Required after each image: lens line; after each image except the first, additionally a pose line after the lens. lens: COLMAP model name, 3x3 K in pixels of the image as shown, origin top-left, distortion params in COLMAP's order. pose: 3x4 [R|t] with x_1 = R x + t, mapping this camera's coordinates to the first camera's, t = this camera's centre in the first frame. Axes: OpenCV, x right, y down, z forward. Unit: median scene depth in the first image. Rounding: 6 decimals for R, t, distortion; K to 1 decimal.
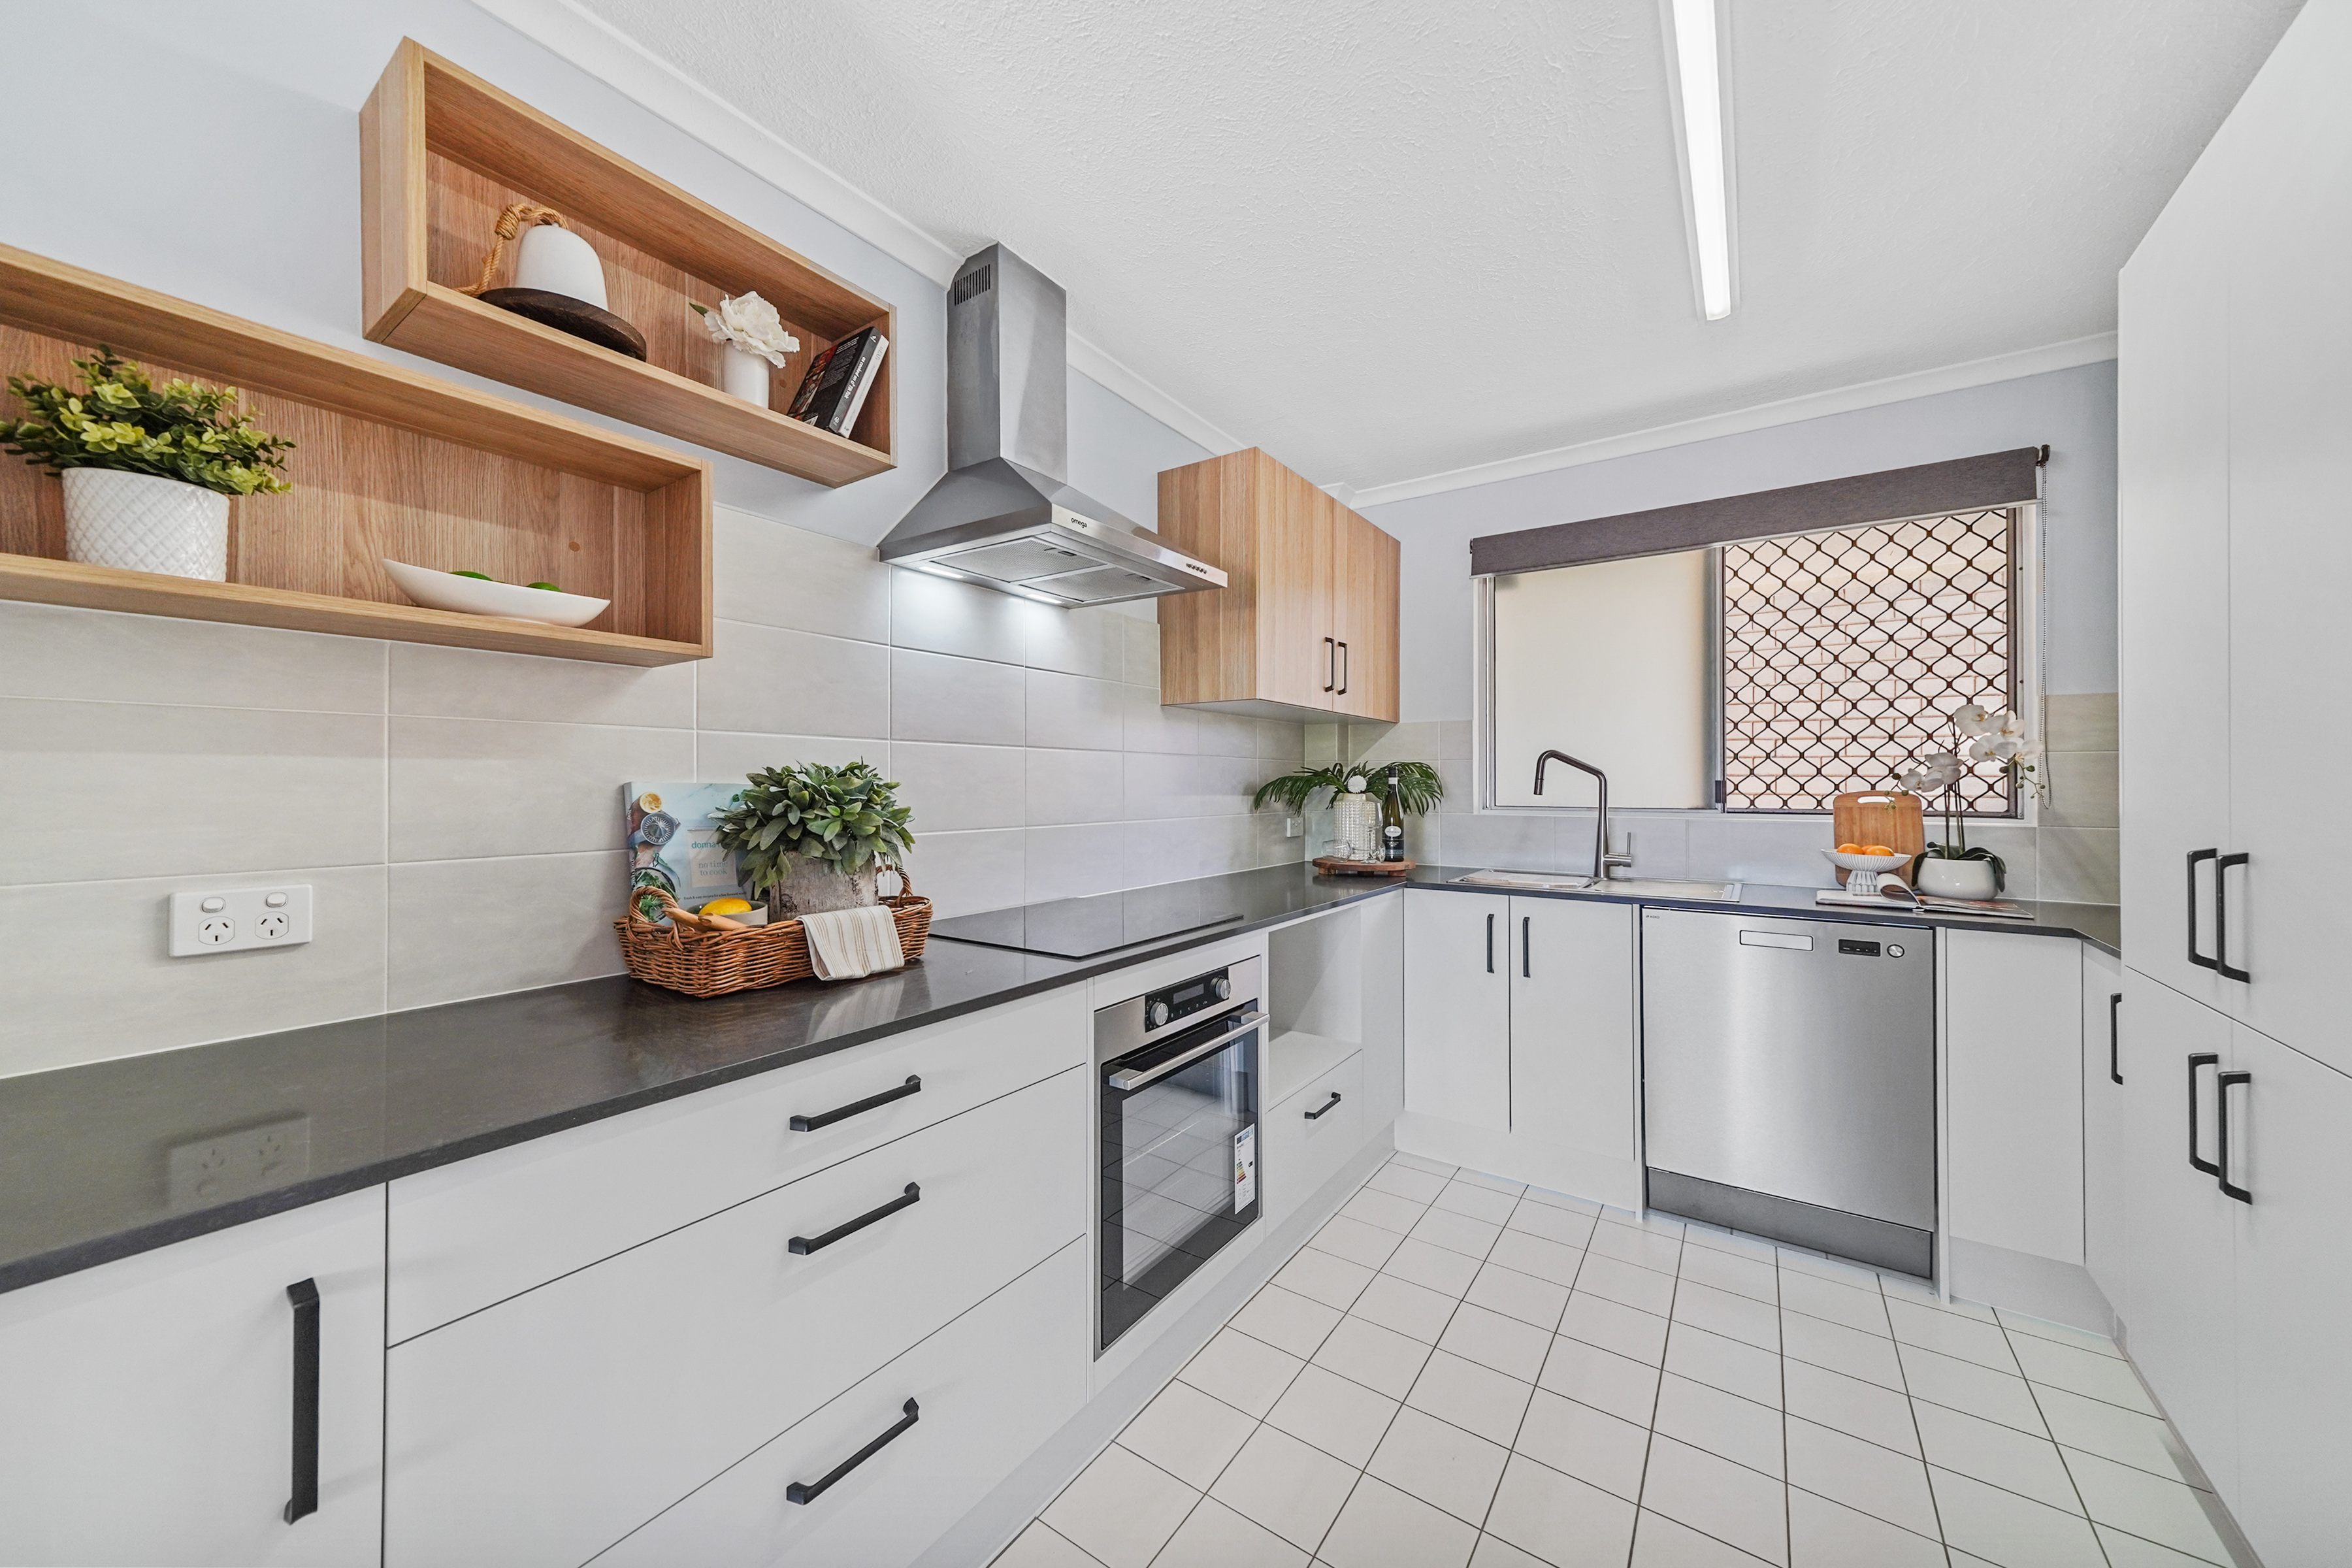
lens RADIAL K [[837.8, 0, 1158.8], [0, 837.8, 781.2], [0, 0, 1]] dist [0.000211, -0.000077]
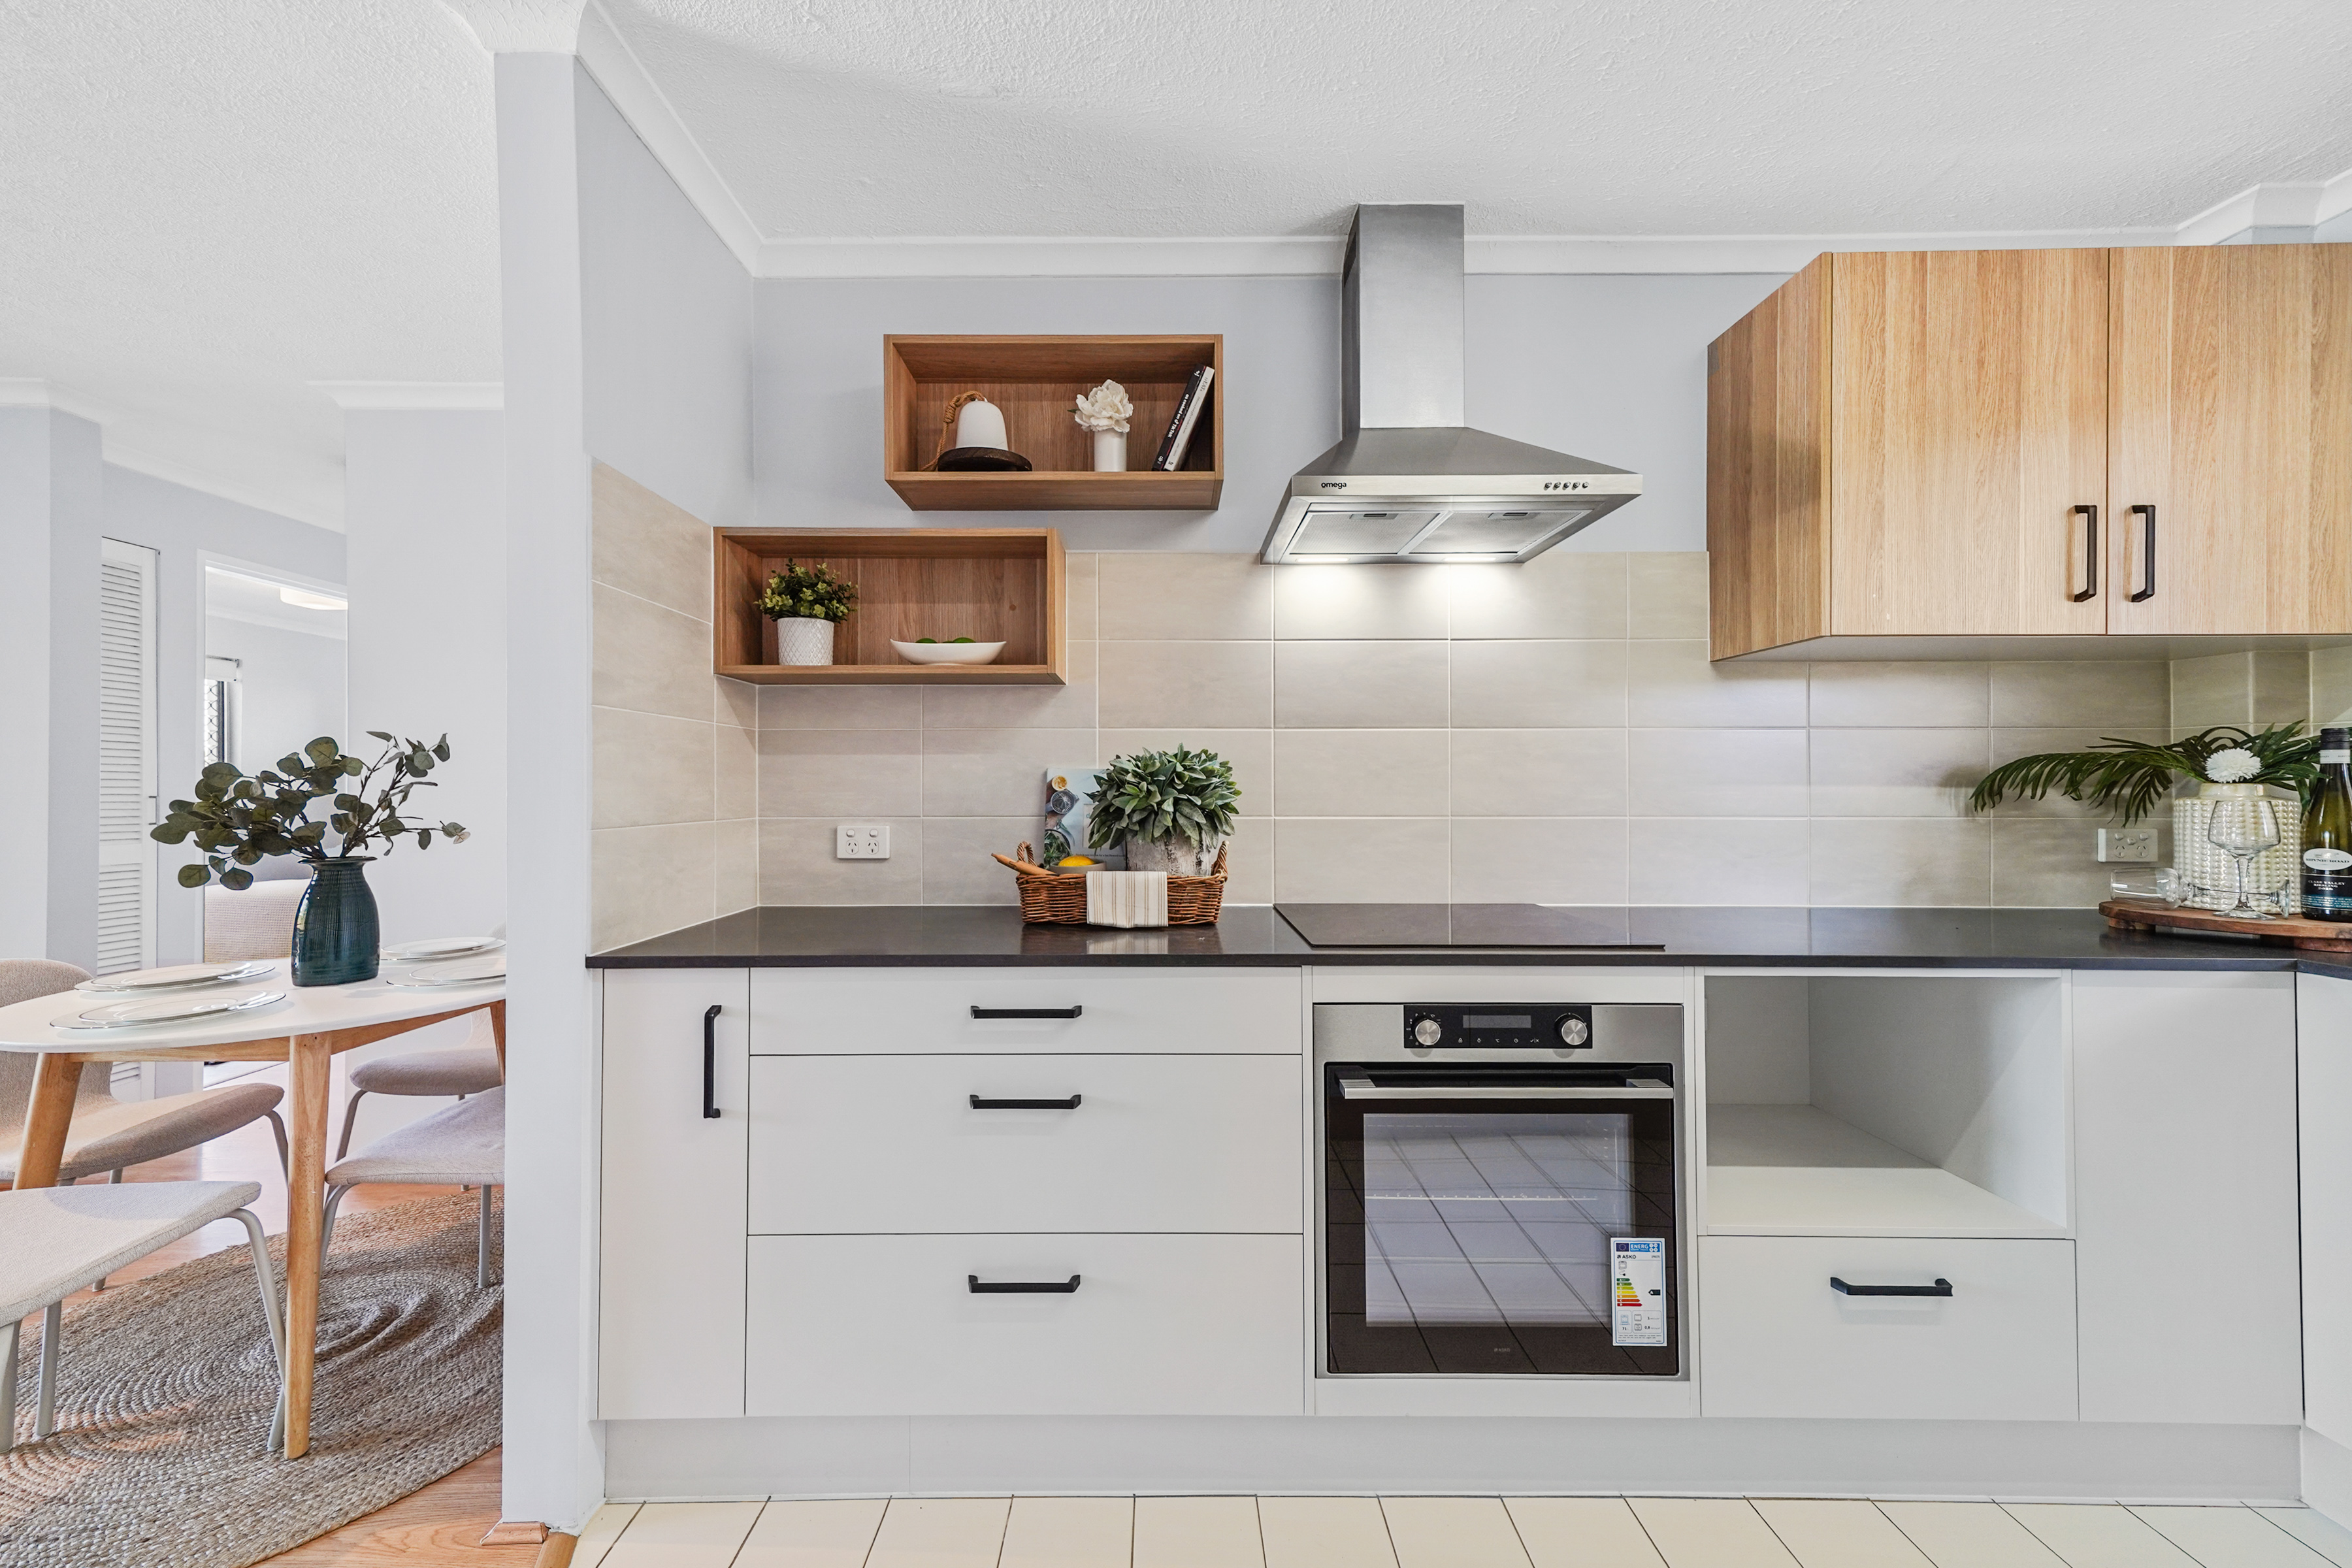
lens RADIAL K [[881.9, 0, 1176.0], [0, 881.9, 784.0], [0, 0, 1]] dist [0.006494, -0.000023]
pose [[0.579928, -0.004220, -0.814657, 0.565405], [0.003978, 0.999989, -0.002348, 0.025962], [0.814658, -0.001879, 0.579939, 0.262887]]
